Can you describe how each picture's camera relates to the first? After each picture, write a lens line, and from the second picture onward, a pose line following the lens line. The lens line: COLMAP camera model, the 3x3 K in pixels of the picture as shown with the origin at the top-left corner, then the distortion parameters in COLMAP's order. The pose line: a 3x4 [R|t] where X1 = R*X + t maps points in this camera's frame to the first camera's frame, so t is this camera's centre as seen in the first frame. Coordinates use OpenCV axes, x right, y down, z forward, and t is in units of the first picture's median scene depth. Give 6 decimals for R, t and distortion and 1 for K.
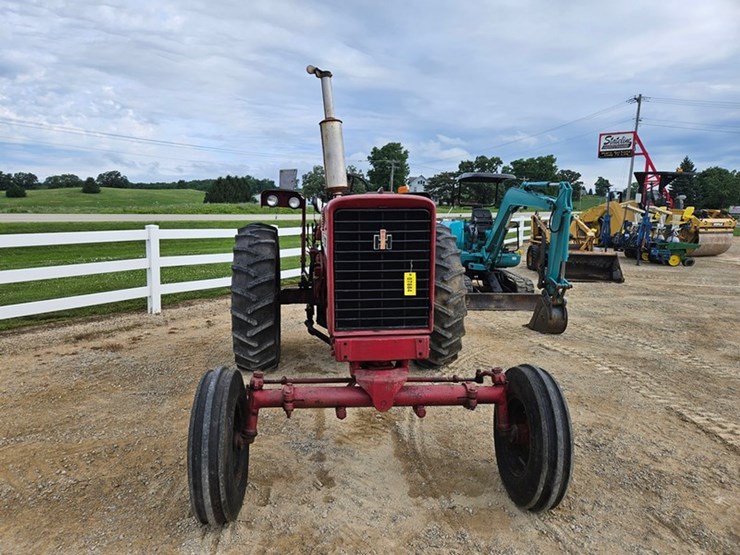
lens RADIAL K [[496.6, 0, 364.7], [0, 496.6, 268.5], [0, 0, 1]] dist [0.069619, -0.062863]
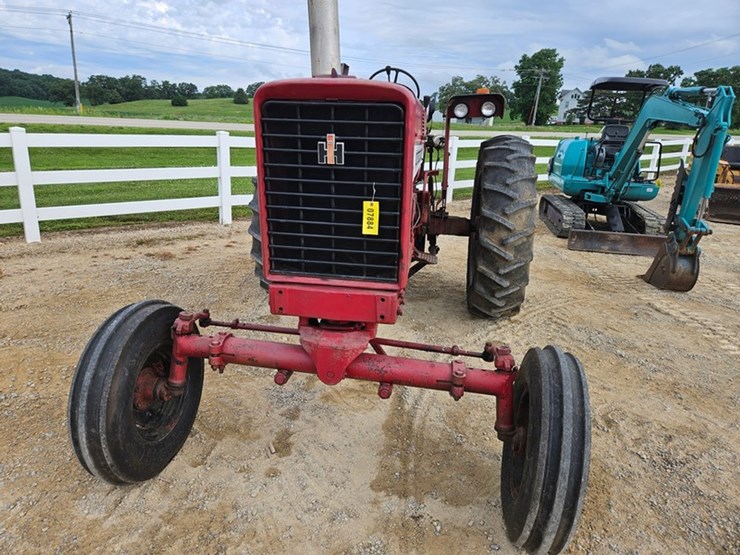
lens RADIAL K [[496.6, 0, 364.7], [0, 496.6, 268.5], [0, 0, 1]] dist [0.069619, -0.062863]
pose [[0.962847, 0.101677, -0.250174, 0.103780], [-0.060454, 0.984055, 0.167274, -0.005791], [0.263193, -0.145935, 0.953642, 0.130210]]
